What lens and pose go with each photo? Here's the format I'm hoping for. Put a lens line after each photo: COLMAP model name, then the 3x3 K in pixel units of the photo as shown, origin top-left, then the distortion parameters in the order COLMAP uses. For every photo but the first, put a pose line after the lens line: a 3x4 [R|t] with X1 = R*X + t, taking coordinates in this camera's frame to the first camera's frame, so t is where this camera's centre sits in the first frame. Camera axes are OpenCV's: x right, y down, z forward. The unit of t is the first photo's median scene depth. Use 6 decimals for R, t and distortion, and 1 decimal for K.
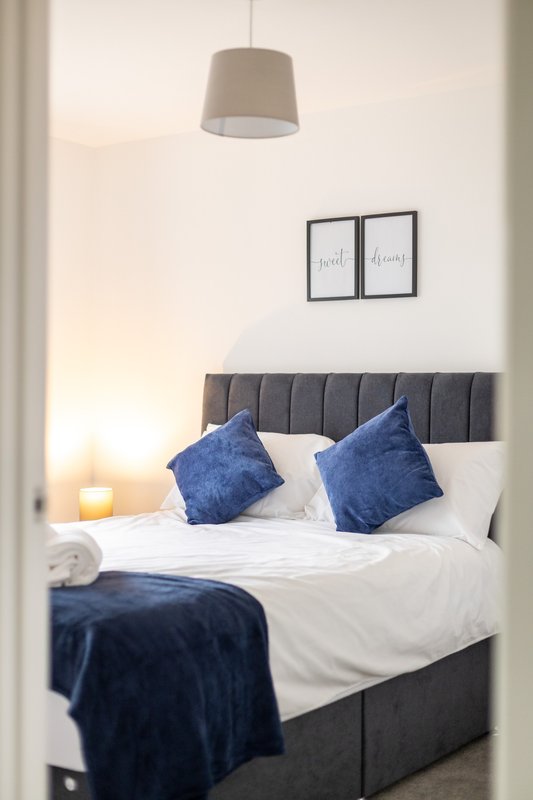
lens RADIAL K [[1157.1, 0, 266.5], [0, 1157.1, 400.0], [0, 0, 1]] dist [0.002288, -0.093967]
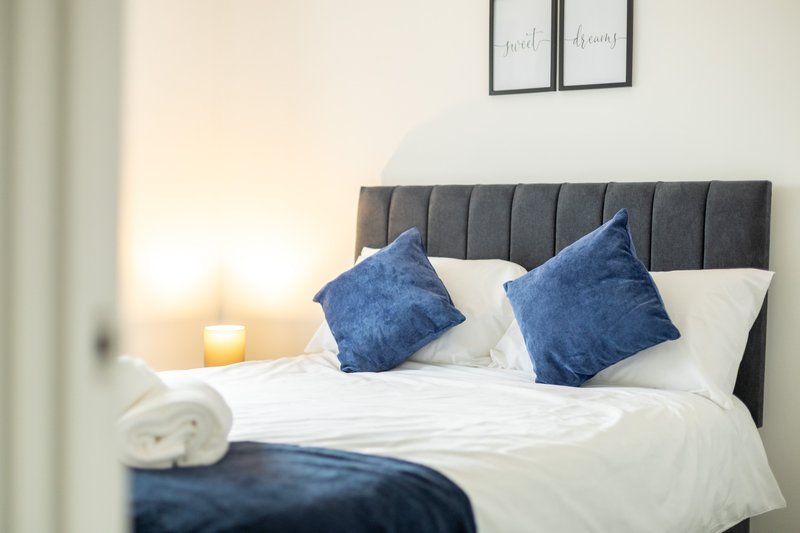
lens RADIAL K [[1157.1, 0, 400.0], [0, 1157.1, 266.5], [0, 0, 1]] dist [0.002288, -0.093967]
pose [[0.999962, 0.007895, 0.003749, -0.033438], [-0.007969, 0.999765, 0.020164, 0.020823], [-0.003589, -0.020193, 0.999790, 0.229236]]
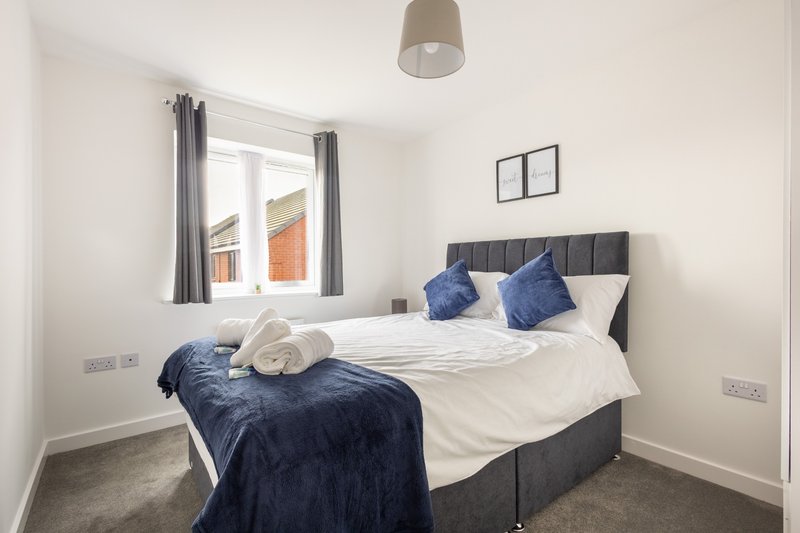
lens RADIAL K [[368.8, 0, 400.0], [0, 368.8, 266.5], [0, 0, 1]] dist [0.008555, 0.000442]
pose [[0.956996, -0.012295, -0.289840, 0.066633], [0.011540, 0.999924, -0.004314, 0.023847], [0.289871, 0.000784, 0.957065, 0.430943]]
